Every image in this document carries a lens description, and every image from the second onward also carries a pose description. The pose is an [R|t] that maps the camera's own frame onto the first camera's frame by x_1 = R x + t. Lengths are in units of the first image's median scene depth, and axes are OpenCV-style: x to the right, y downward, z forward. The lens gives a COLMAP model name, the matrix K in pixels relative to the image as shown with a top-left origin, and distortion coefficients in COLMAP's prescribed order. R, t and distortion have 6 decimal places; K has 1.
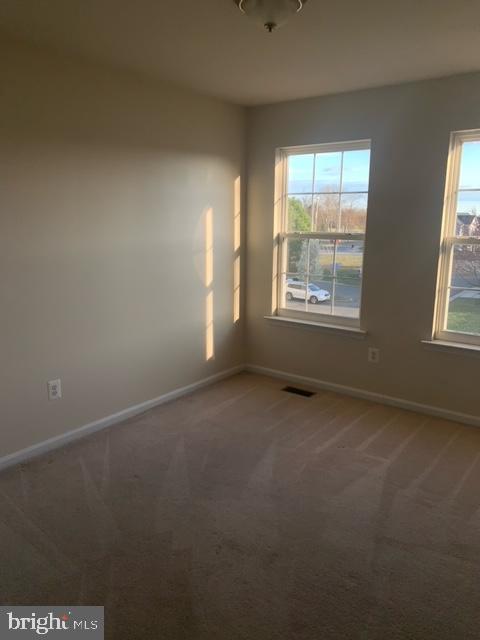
lens RADIAL K [[487.5, 0, 242.6], [0, 487.5, 319.7], [0, 0, 1]] dist [0.028350, -0.040277]
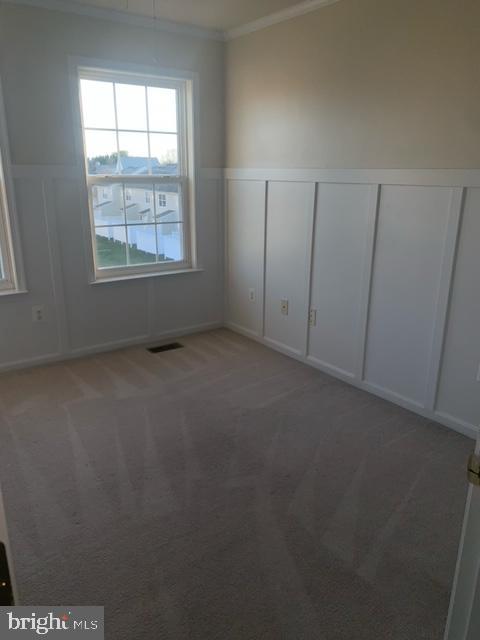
lens RADIAL K [[487.5, 0, 241.9], [0, 487.5, 320.9], [0, 0, 1]] dist [0.028350, -0.040277]
pose [[0.320496, -0.305976, 0.896471, -0.681563], [0.190519, 0.947876, 0.255409, -0.119106], [-0.927893, 0.088938, 0.362085, 0.513030]]
